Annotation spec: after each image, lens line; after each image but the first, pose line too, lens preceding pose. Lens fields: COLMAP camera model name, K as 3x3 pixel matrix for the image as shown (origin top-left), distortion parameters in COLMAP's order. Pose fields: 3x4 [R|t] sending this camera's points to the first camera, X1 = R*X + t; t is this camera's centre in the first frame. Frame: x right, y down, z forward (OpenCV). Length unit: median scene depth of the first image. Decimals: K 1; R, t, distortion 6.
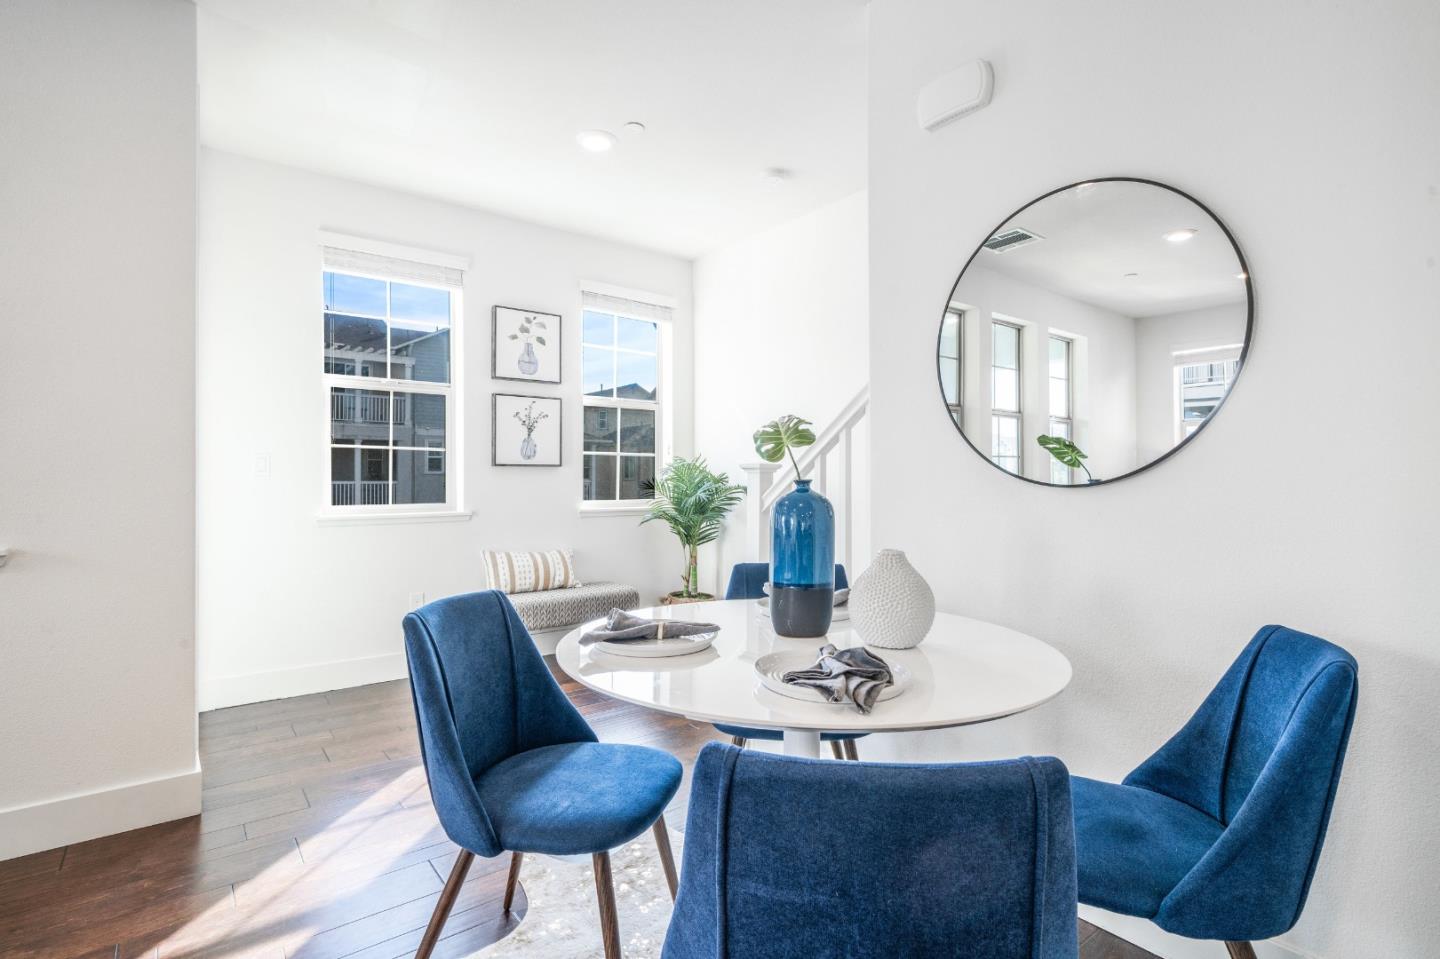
lens RADIAL K [[714.3, 0, 720.0], [0, 714.3, 479.5], [0, 0, 1]] dist [-0.000083, -0.000412]
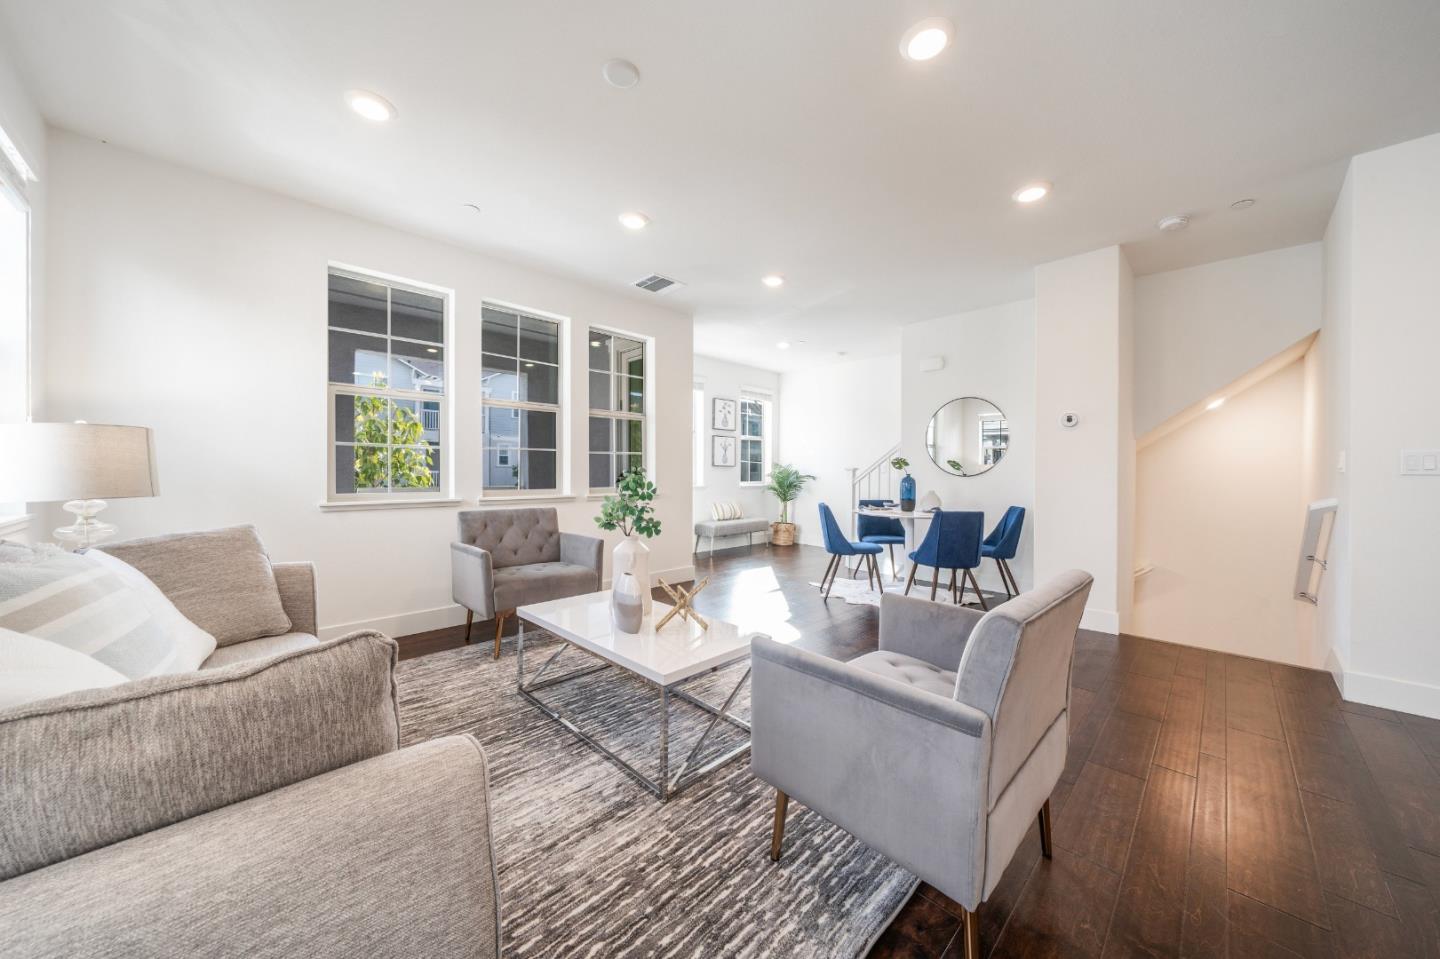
lens RADIAL K [[515.9, 0, 720.0], [0, 515.9, 479.5], [0, 0, 1]] dist [-0.000396, -0.000059]
pose [[0.993003, 0.002819, 0.118057, -0.477627], [-0.004851, 0.999845, 0.016928, -0.005450], [-0.117991, -0.017382, 0.992862, -0.665840]]
